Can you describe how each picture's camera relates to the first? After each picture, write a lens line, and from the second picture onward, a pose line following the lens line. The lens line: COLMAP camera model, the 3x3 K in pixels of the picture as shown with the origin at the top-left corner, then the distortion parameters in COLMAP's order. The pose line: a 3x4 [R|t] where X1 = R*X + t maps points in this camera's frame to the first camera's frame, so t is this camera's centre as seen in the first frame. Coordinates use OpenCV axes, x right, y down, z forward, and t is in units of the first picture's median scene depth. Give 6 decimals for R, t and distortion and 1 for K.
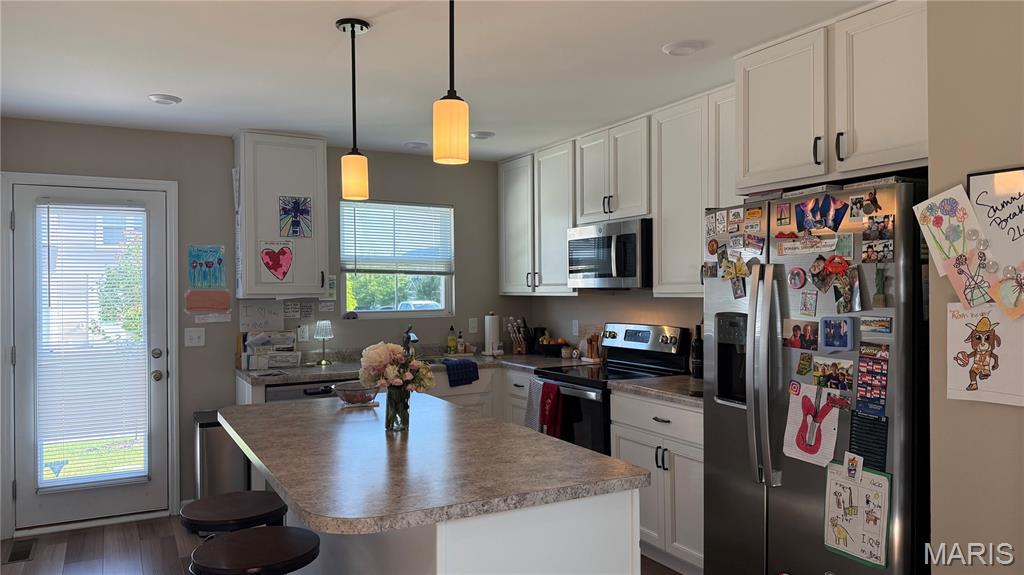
lens RADIAL K [[715.8, 0, 516.6], [0, 715.8, 289.7], [0, 0, 1]] dist [0.038997, -0.015466]
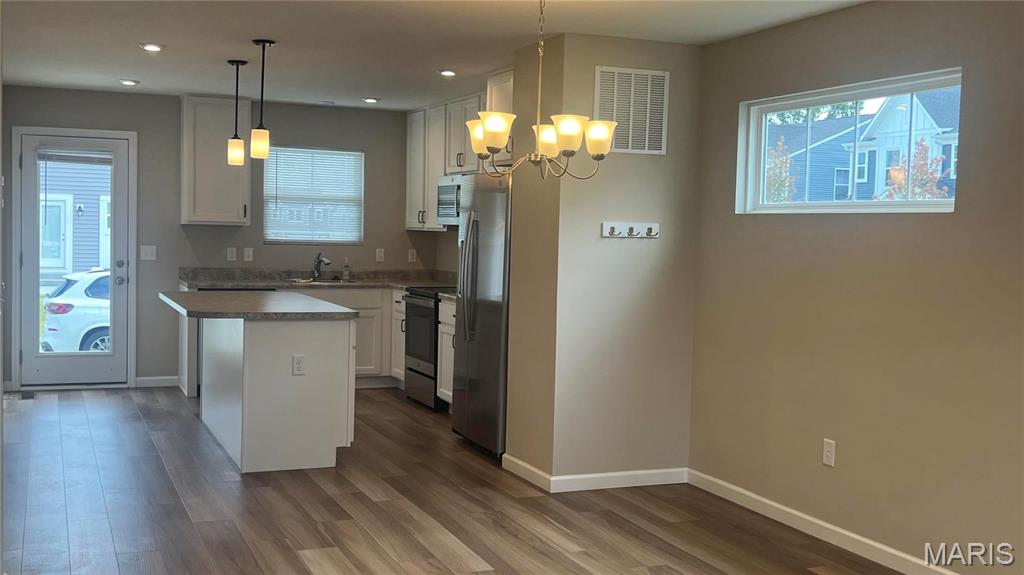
lens RADIAL K [[1097.8, 0, 507.6], [0, 1097.8, 287.3], [0, 0, 1]] dist [0.080279, 0.000000]
pose [[0.993195, 0.038054, -0.110072, 0.470200], [-0.032098, 0.997949, 0.055381, -0.003083], [0.111954, -0.051471, 0.992380, -1.021054]]
